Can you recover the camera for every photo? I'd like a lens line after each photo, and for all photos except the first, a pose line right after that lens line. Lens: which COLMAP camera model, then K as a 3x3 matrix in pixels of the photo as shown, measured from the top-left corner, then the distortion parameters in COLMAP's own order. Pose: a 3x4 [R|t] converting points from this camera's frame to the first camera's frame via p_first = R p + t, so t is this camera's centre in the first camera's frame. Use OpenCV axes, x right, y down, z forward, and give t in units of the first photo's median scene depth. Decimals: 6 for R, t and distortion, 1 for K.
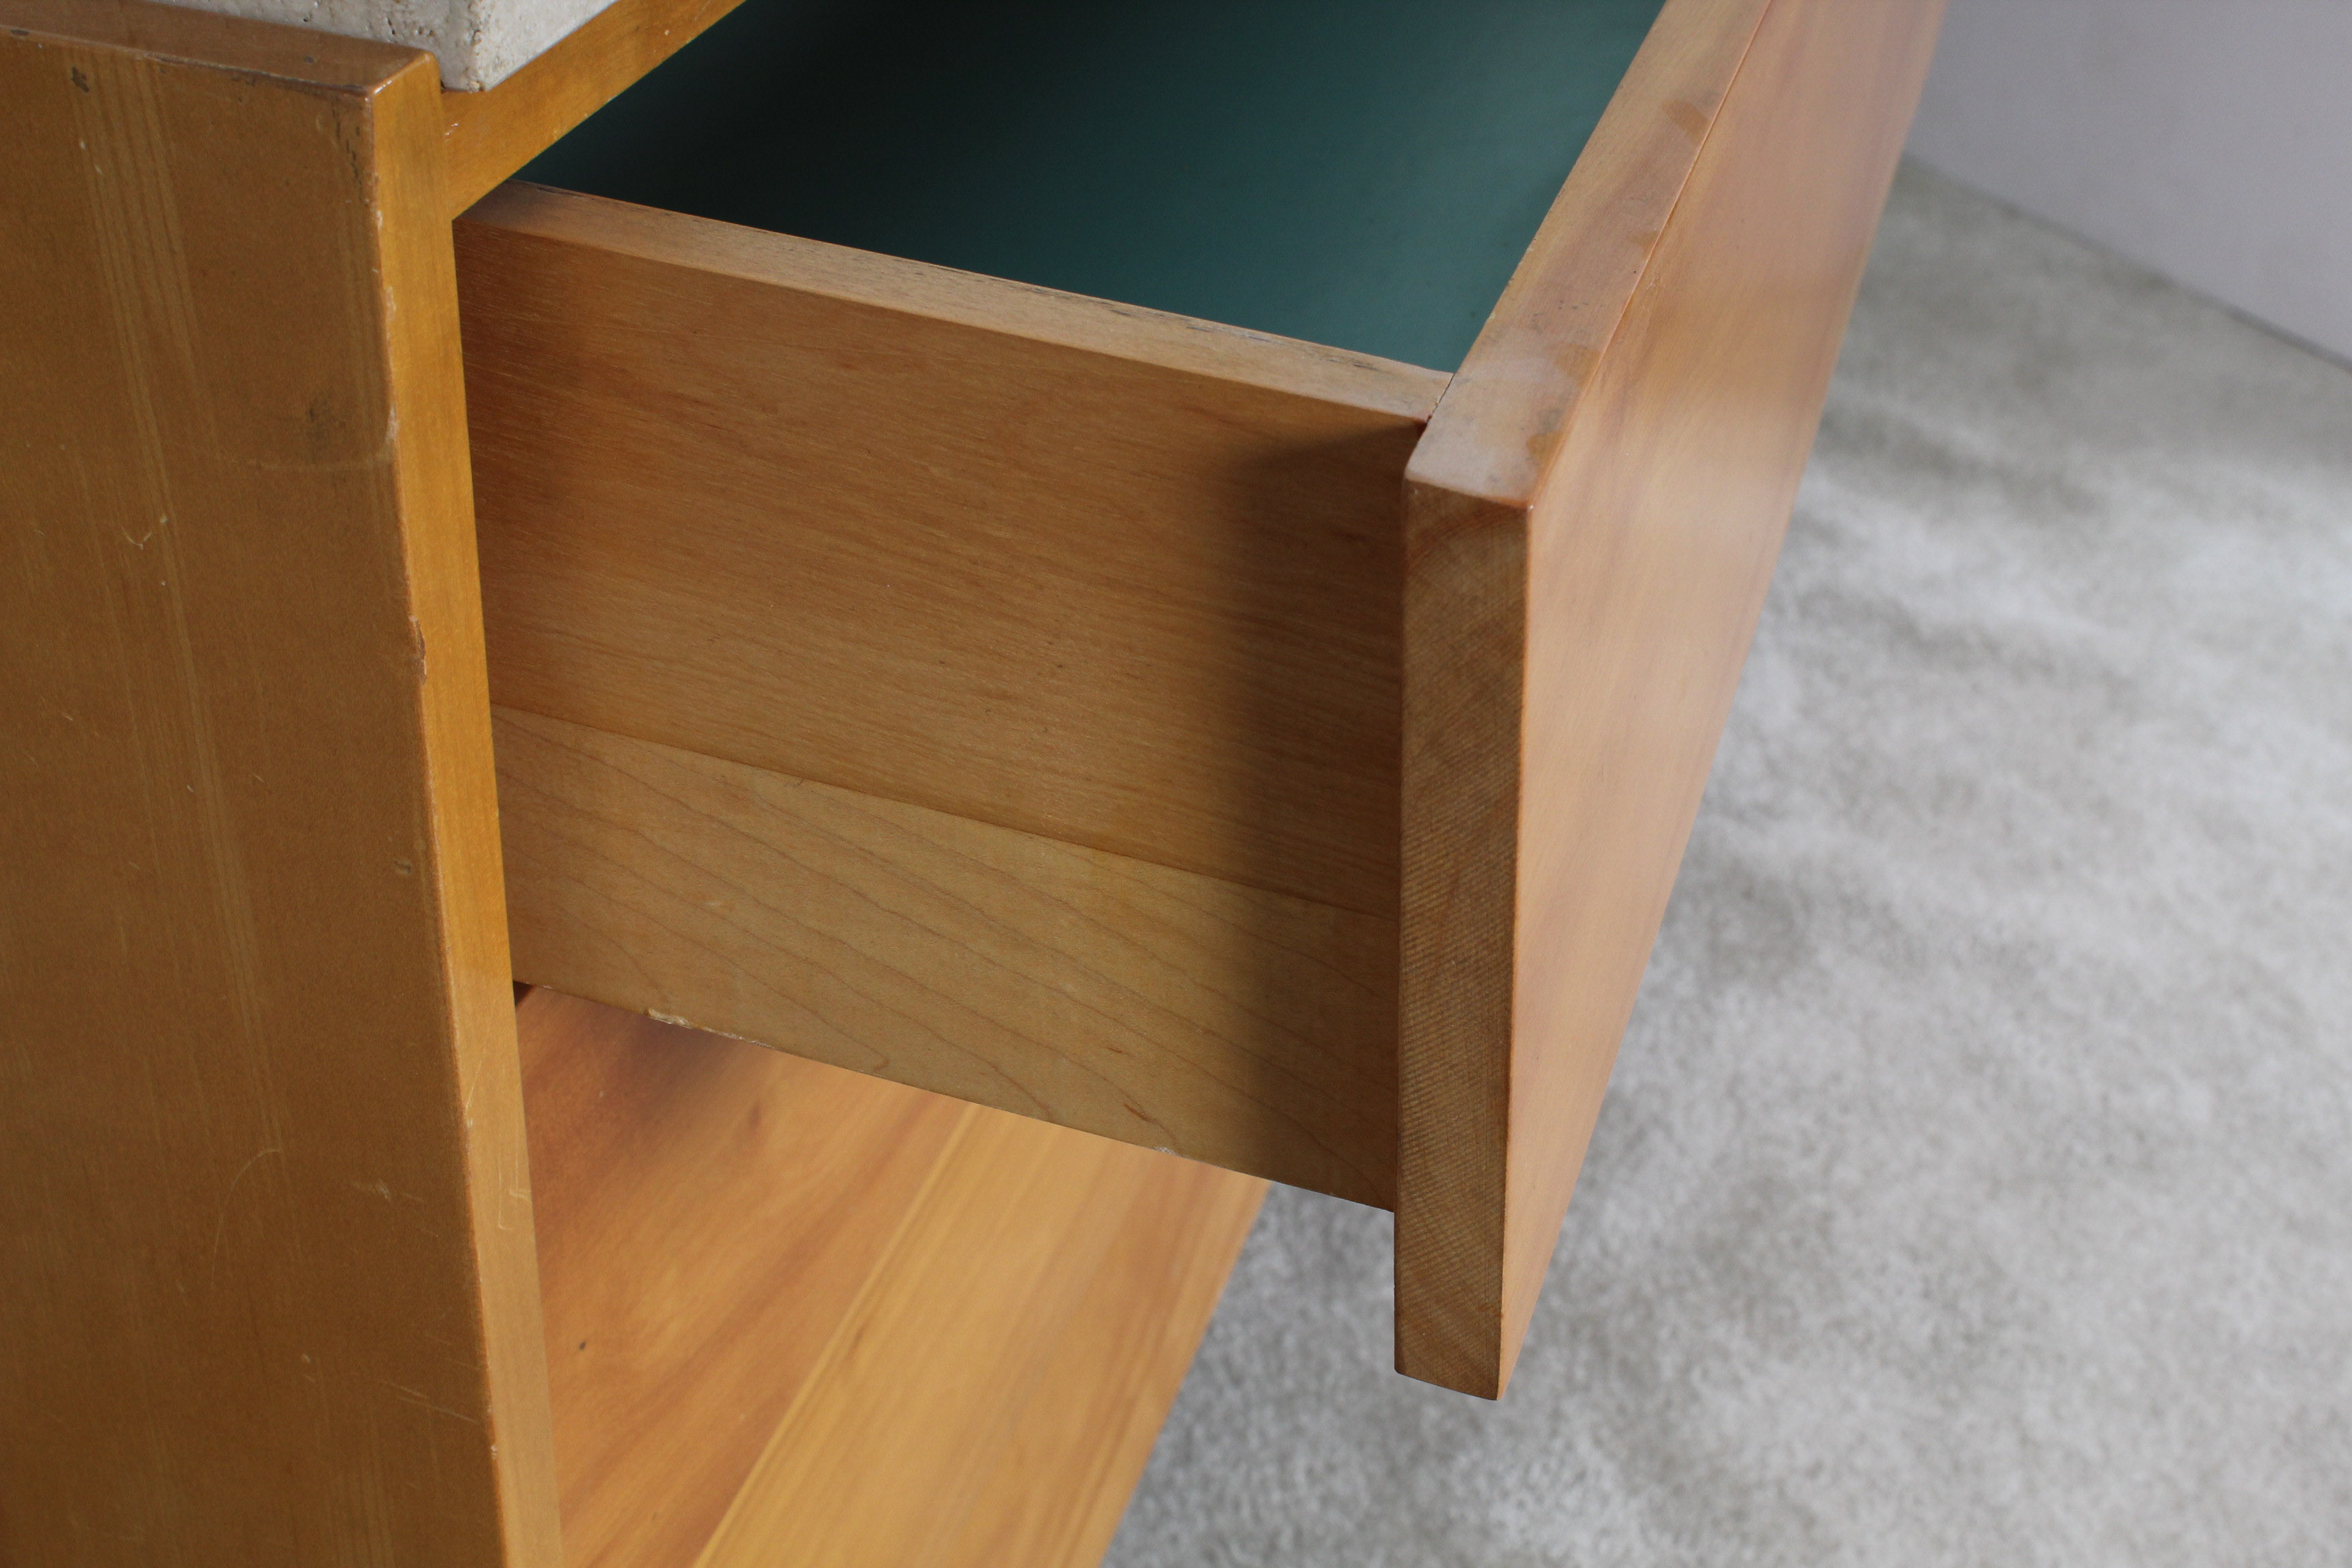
lens RADIAL K [[3136.3, 0, 1177.9], [0, 3136.3, 749.2], [0, 0, 1]] dist [-0.028803, -0.034621]
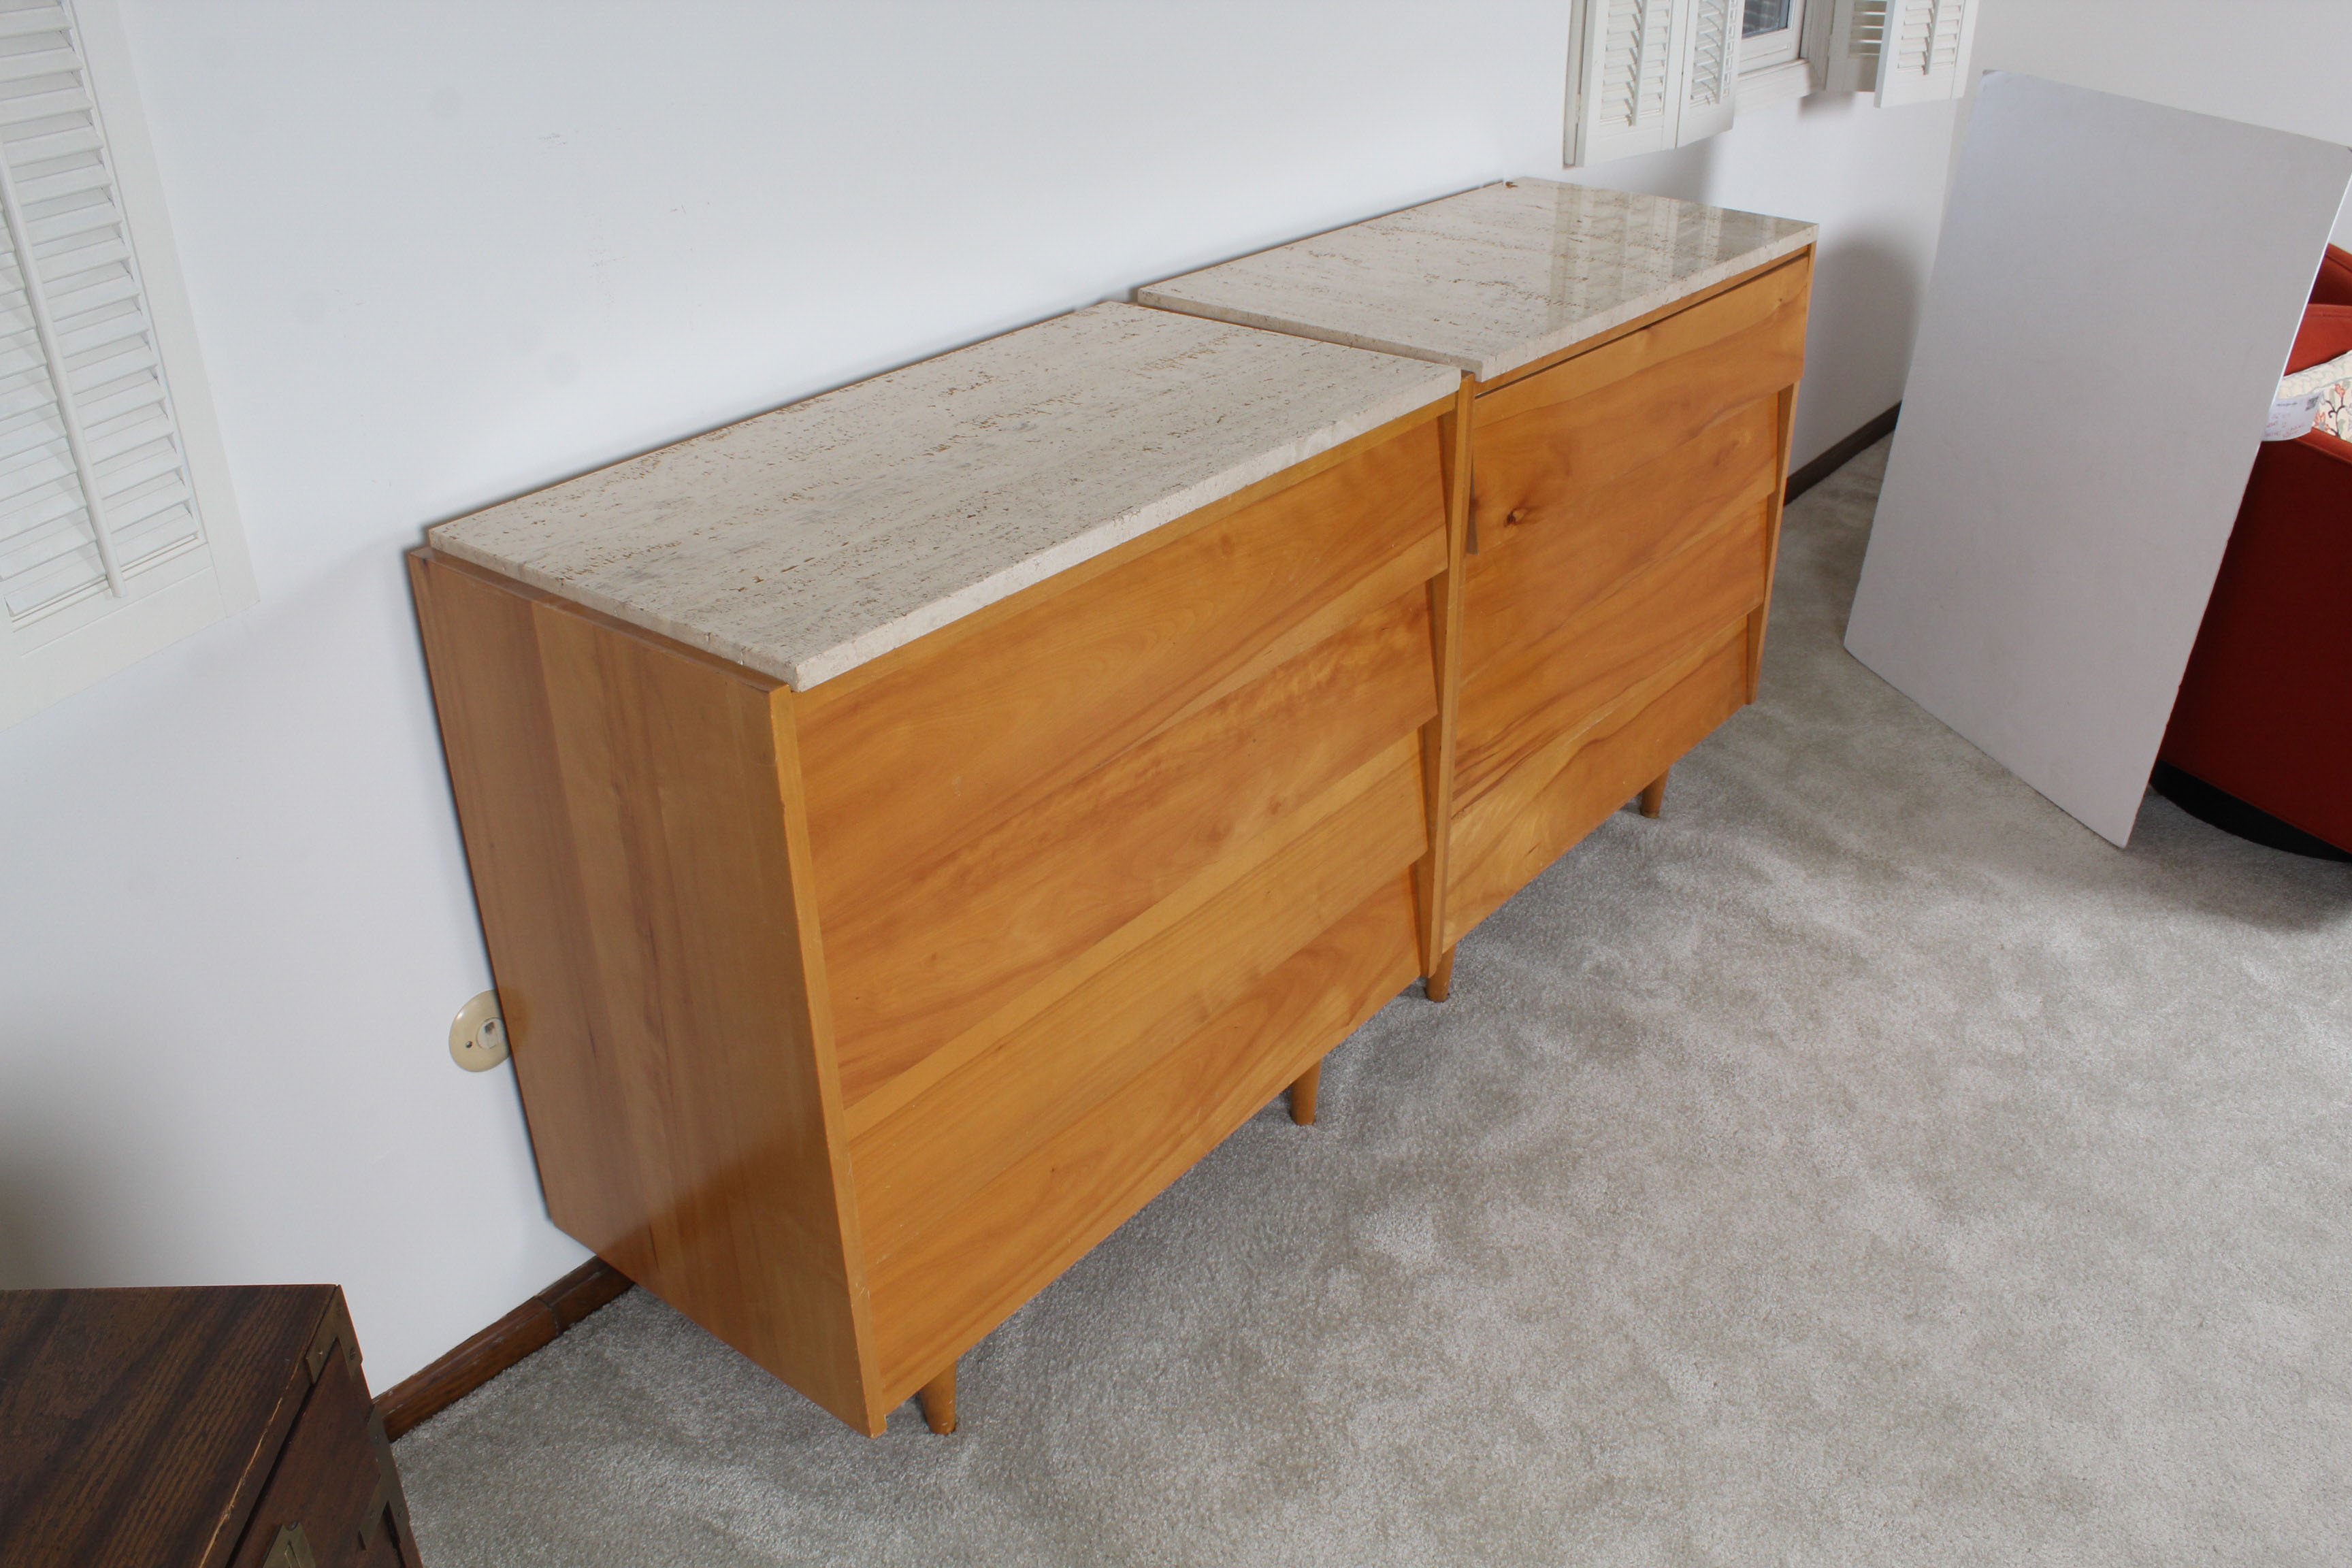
lens RADIAL K [[1939.1, 0, 1181.3], [0, 1939.1, 772.1], [0, 0, 1]] dist [-0.172042, 0.140995]
pose [[0.932809, 0.105146, -0.344692, 0.360550], [-0.138746, 0.987542, -0.074231, 0.013549], [0.332593, 0.117068, 0.935776, -0.415704]]
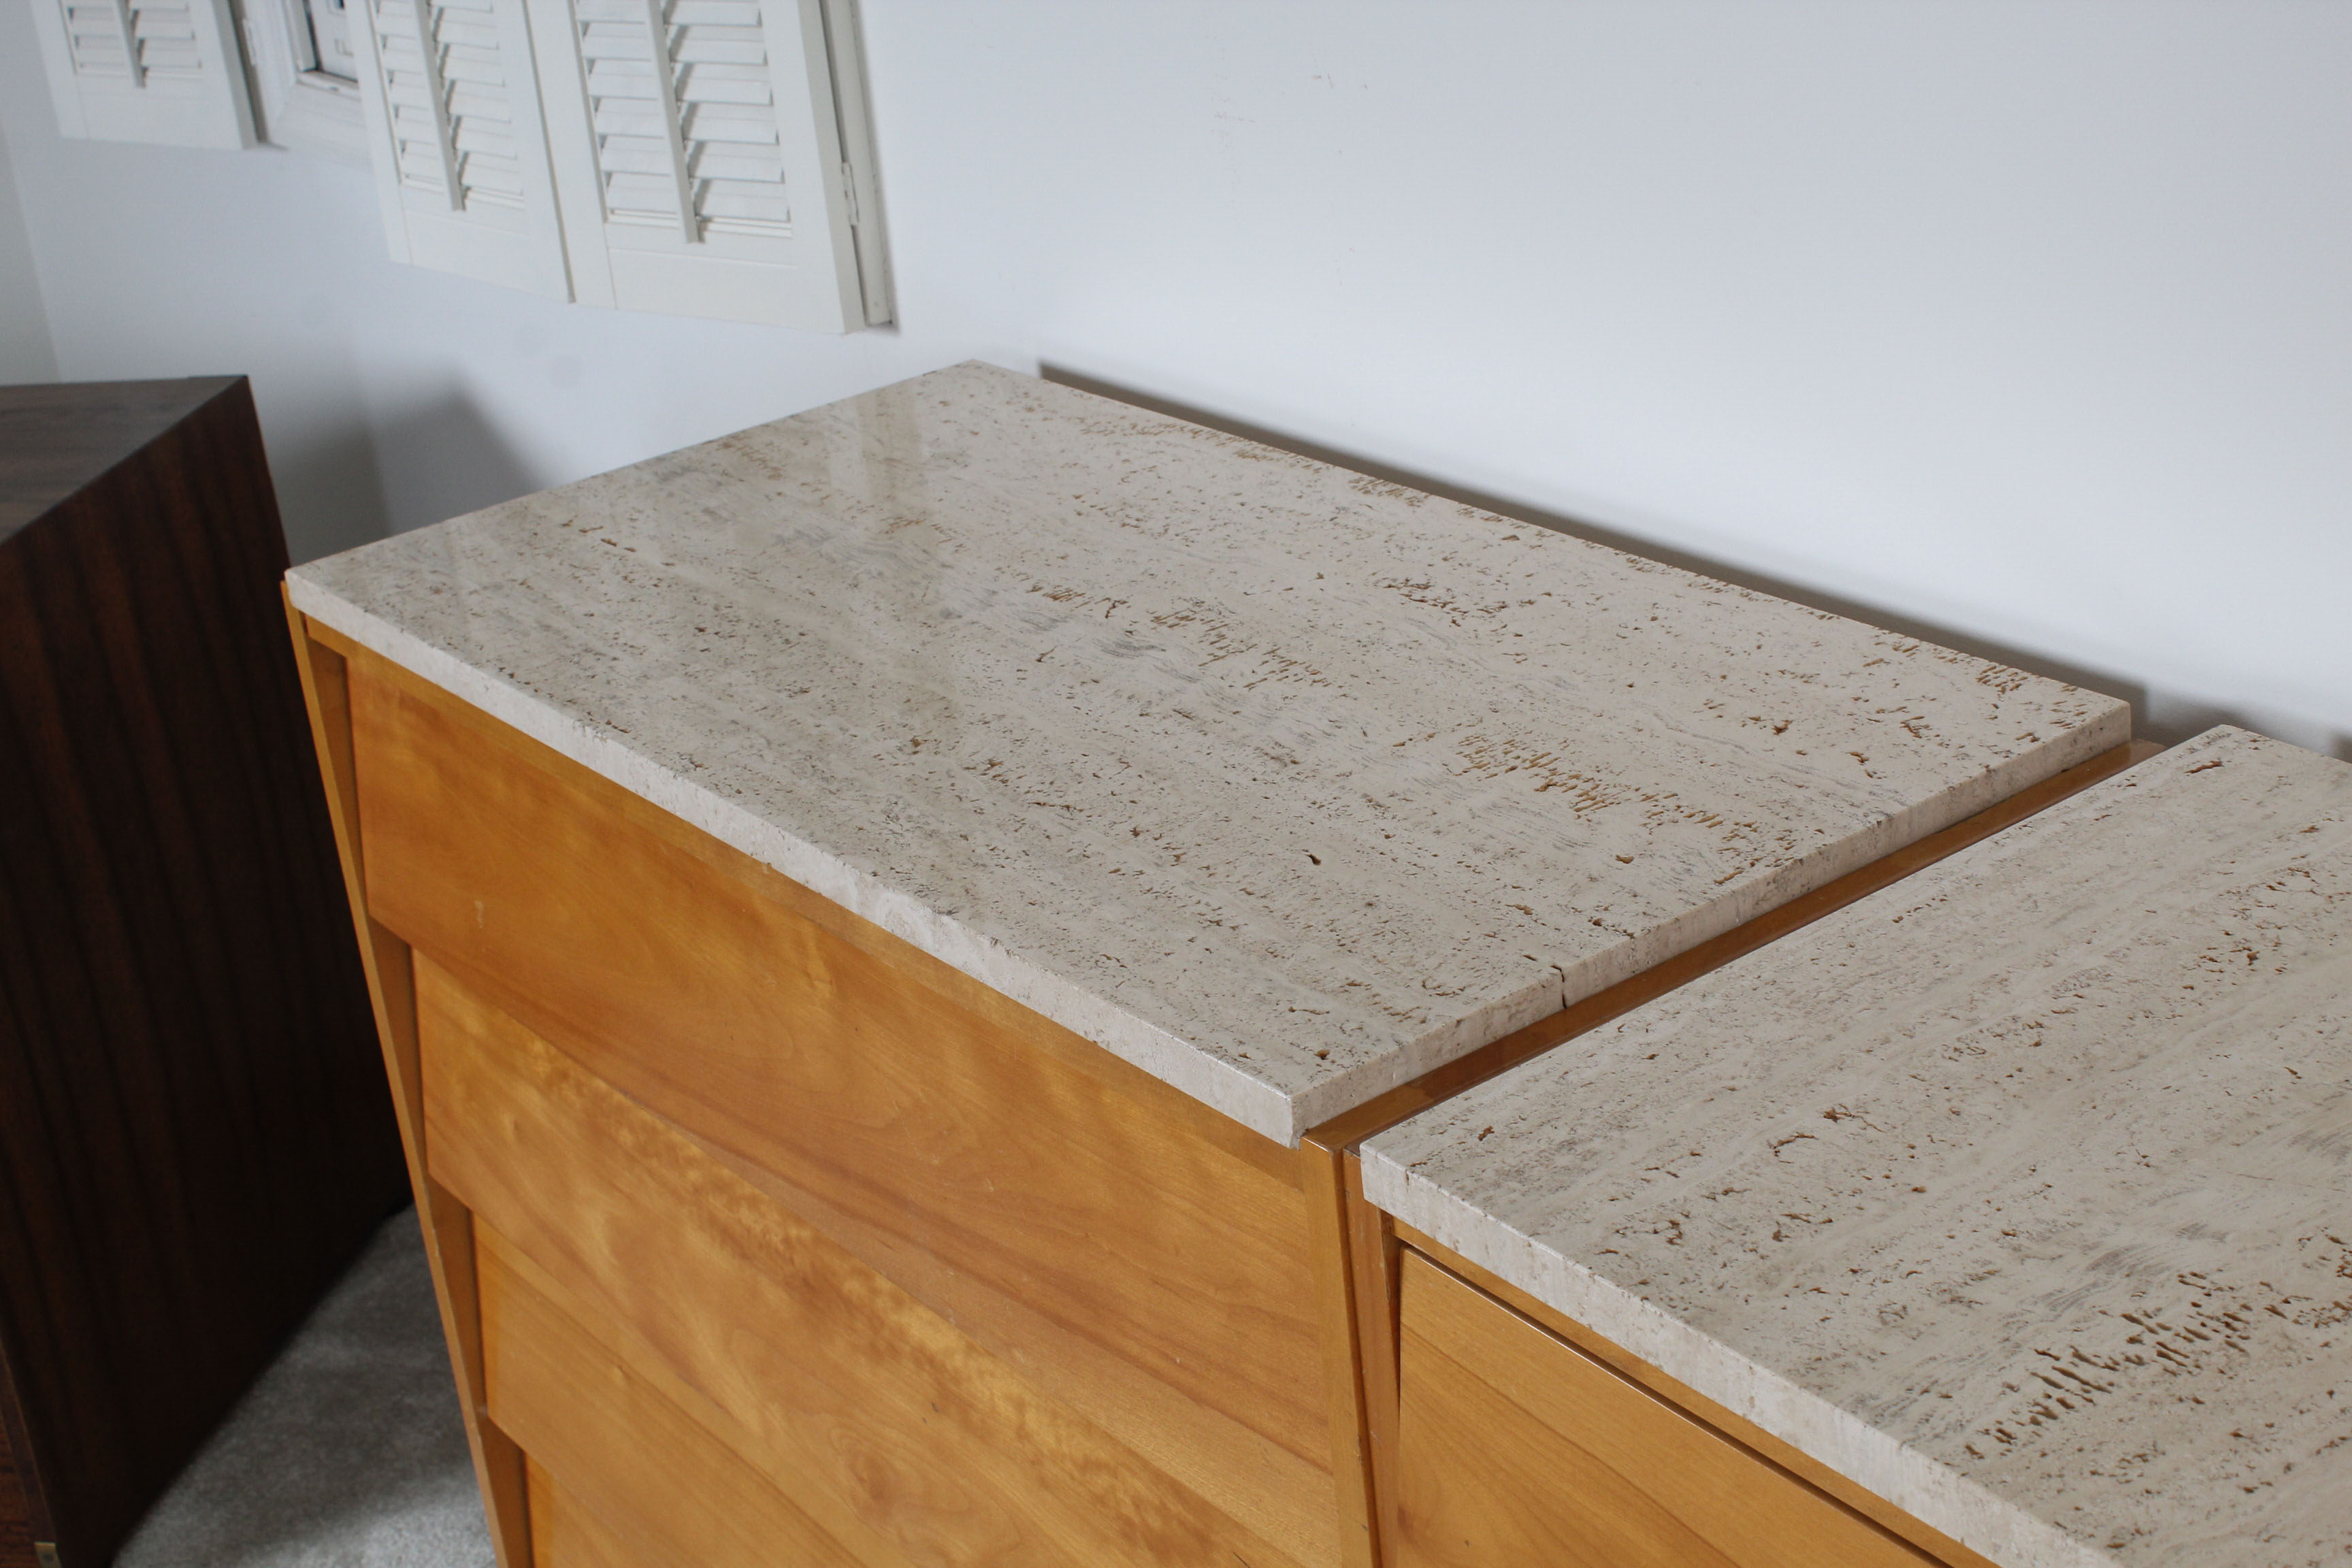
lens RADIAL K [[3420.2, 0, 1176.0], [0, 3420.2, 784.0], [0, 0, 1]] dist [-0.040562, 0.109460]
pose [[-0.581781, 0.327881, -0.744328, 0.618414], [-0.384116, 0.695898, 0.606779, -0.792547], [0.716928, 0.638921, -0.278916, 0.805669]]
